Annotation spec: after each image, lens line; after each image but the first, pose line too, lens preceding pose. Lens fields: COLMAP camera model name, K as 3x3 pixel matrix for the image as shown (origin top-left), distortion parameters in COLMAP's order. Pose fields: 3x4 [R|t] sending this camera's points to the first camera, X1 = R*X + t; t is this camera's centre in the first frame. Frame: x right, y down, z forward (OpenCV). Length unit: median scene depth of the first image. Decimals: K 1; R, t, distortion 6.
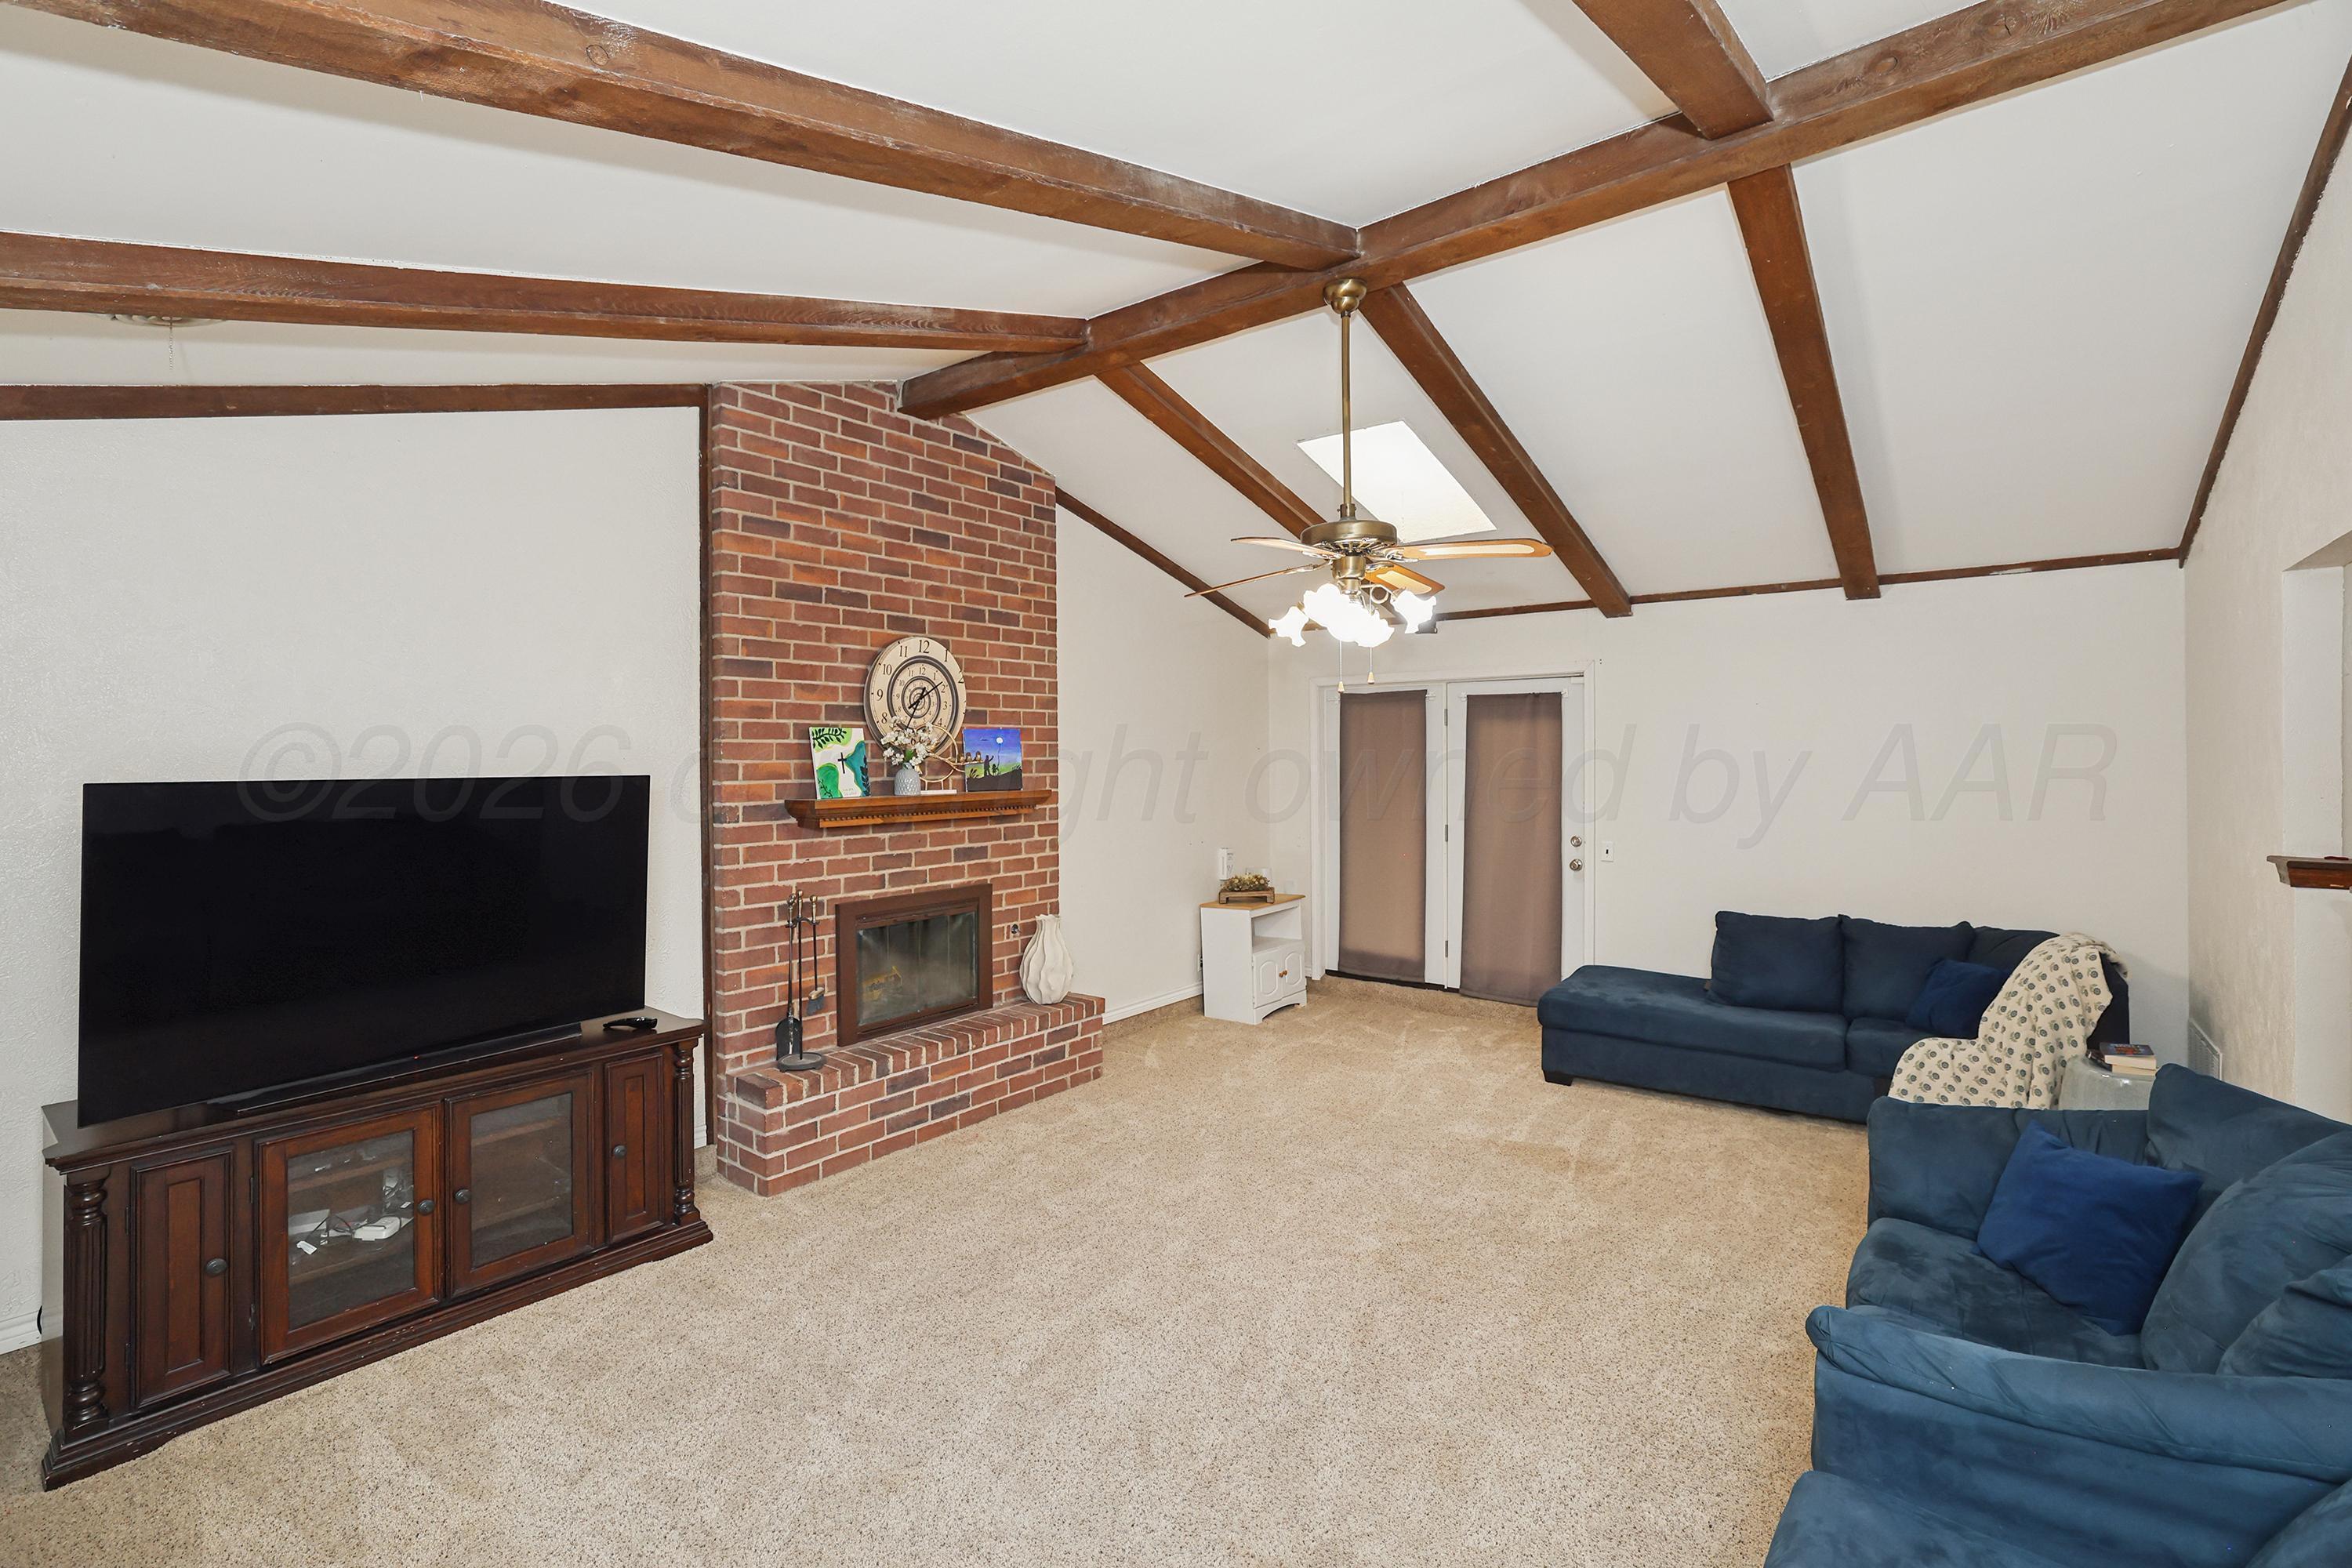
lens RADIAL K [[1067.2, 0, 1172.9], [0, 1067.2, 726.5], [0, 0, 1]] dist [-0.041149, 0.014836]
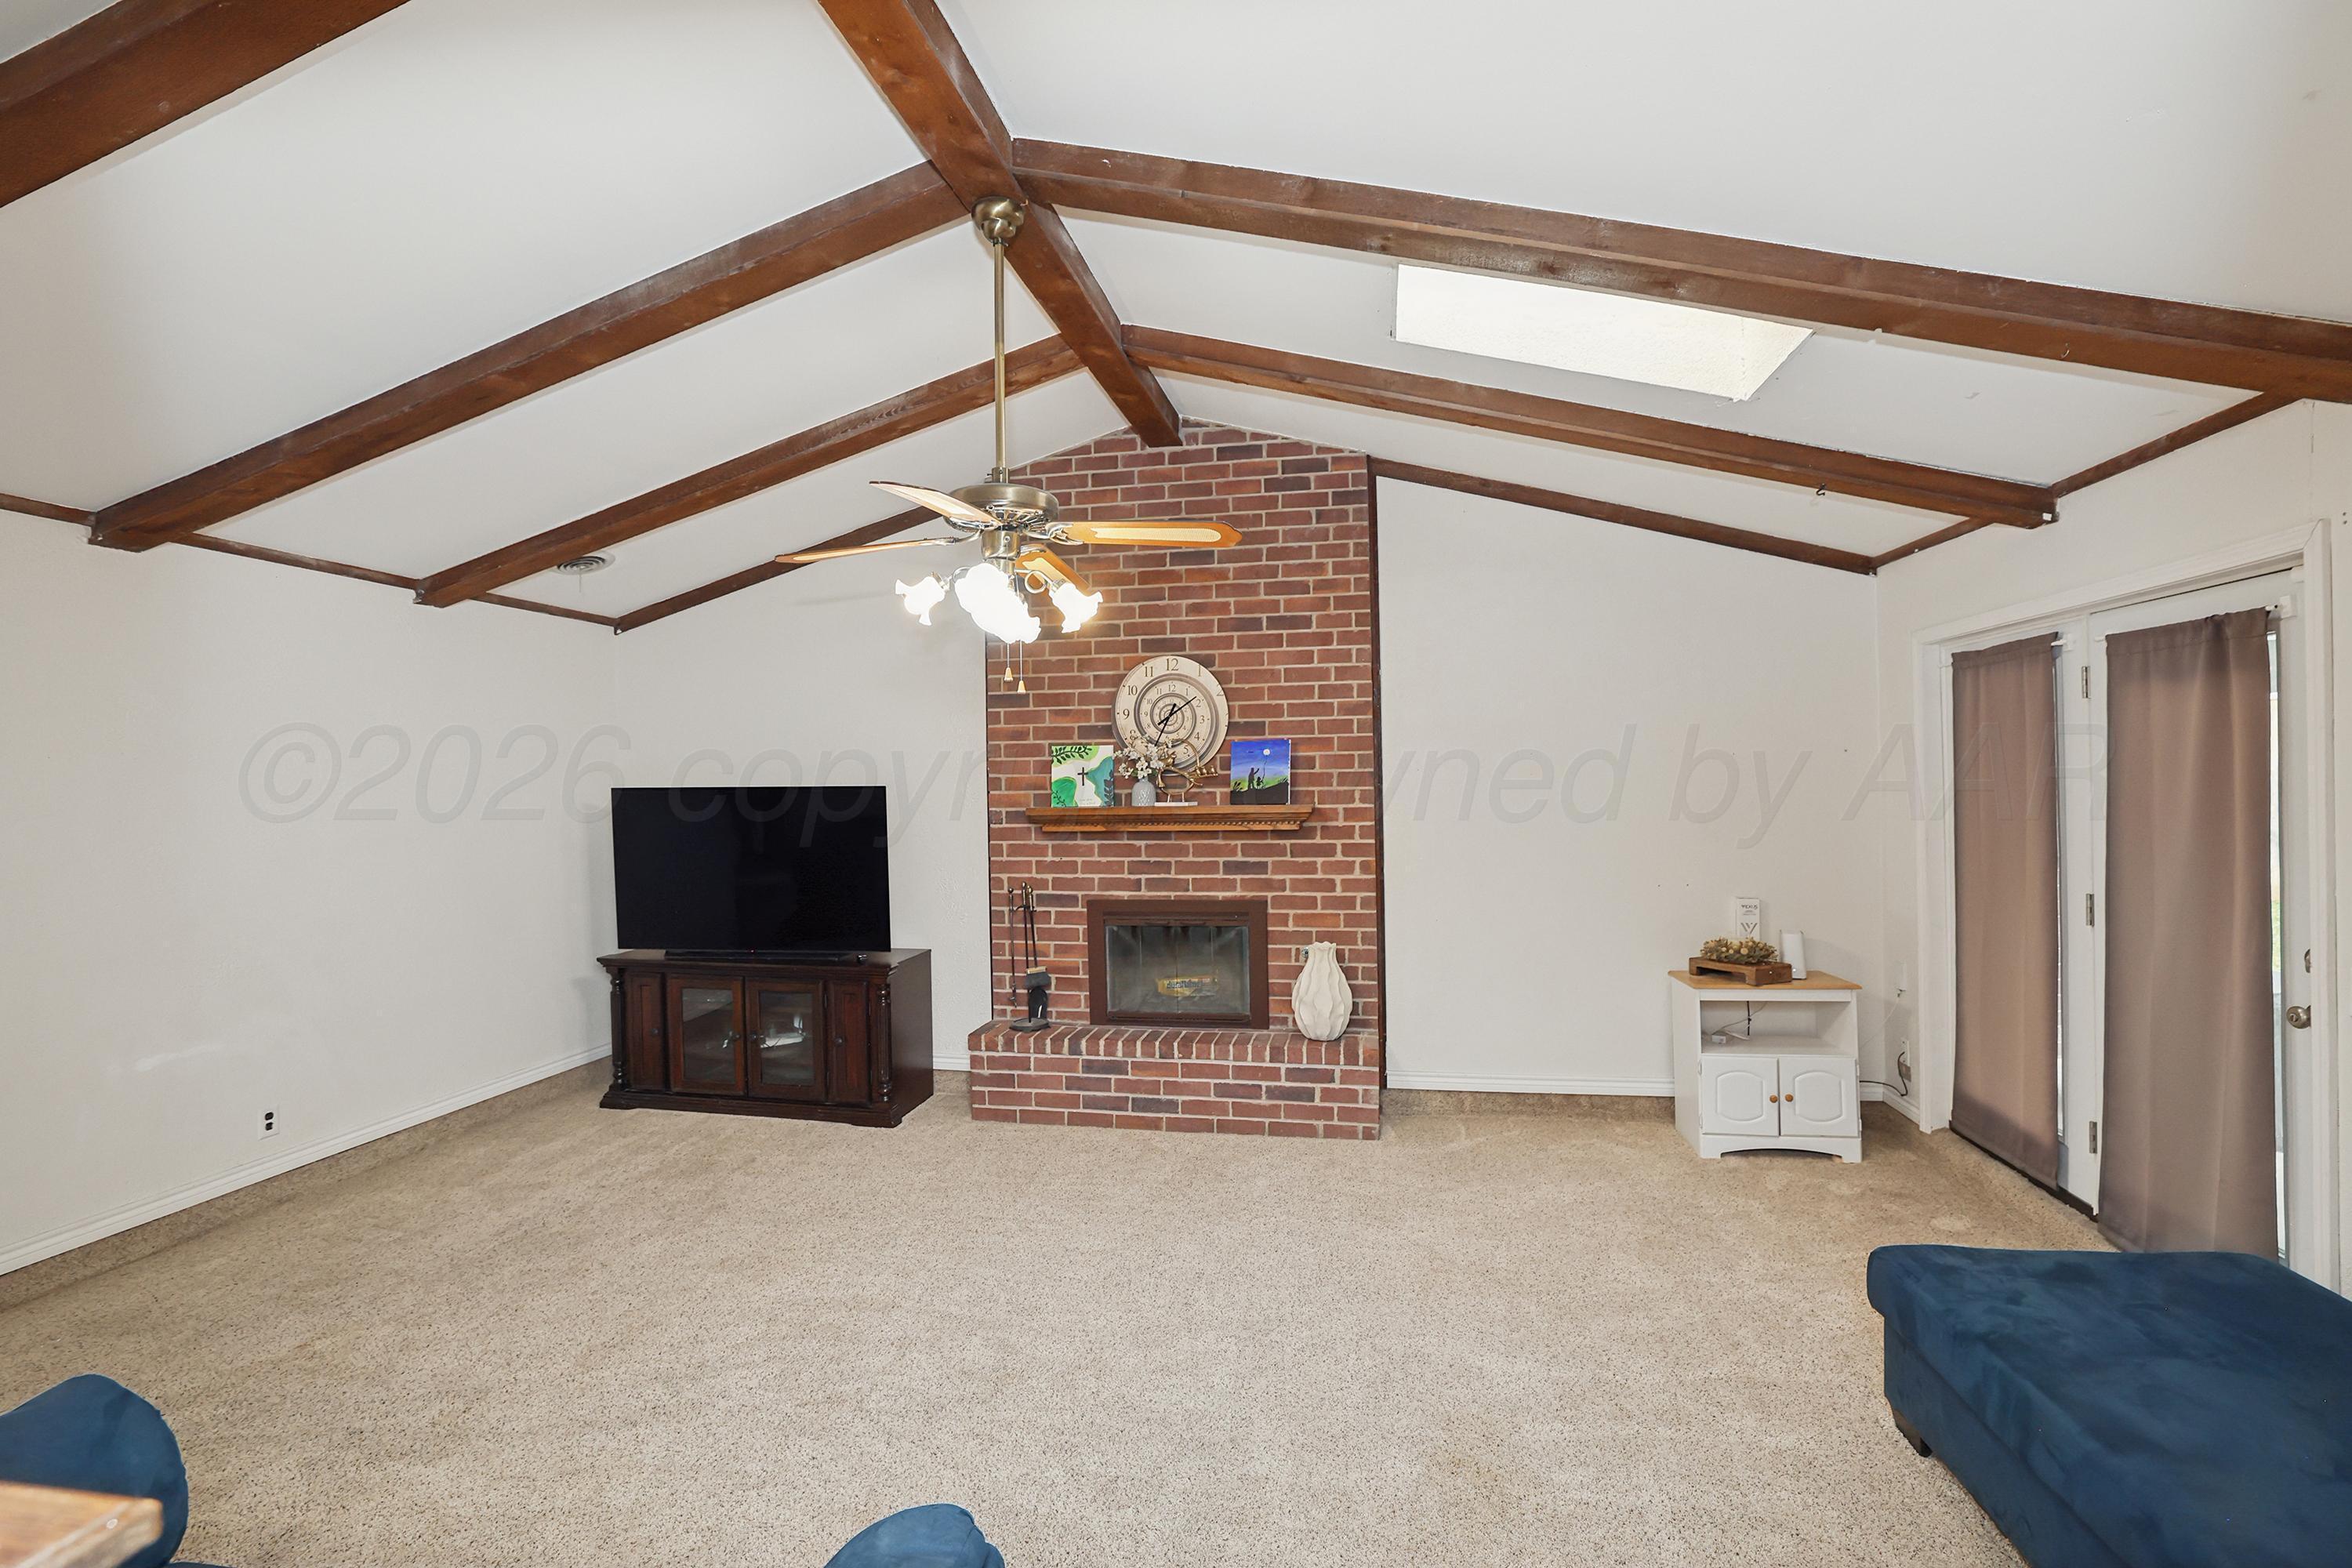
lens RADIAL K [[1034.6, 0, 1172.1], [0, 1034.6, 762.1], [0, 0, 1]] dist [-0.031592, 0.000792]
pose [[0.450985, -0.014526, -0.892413, 0.675155], [0.034005, 0.999421, 0.000916, 0.019704], [0.891884, -0.030759, 0.451218, 0.543024]]
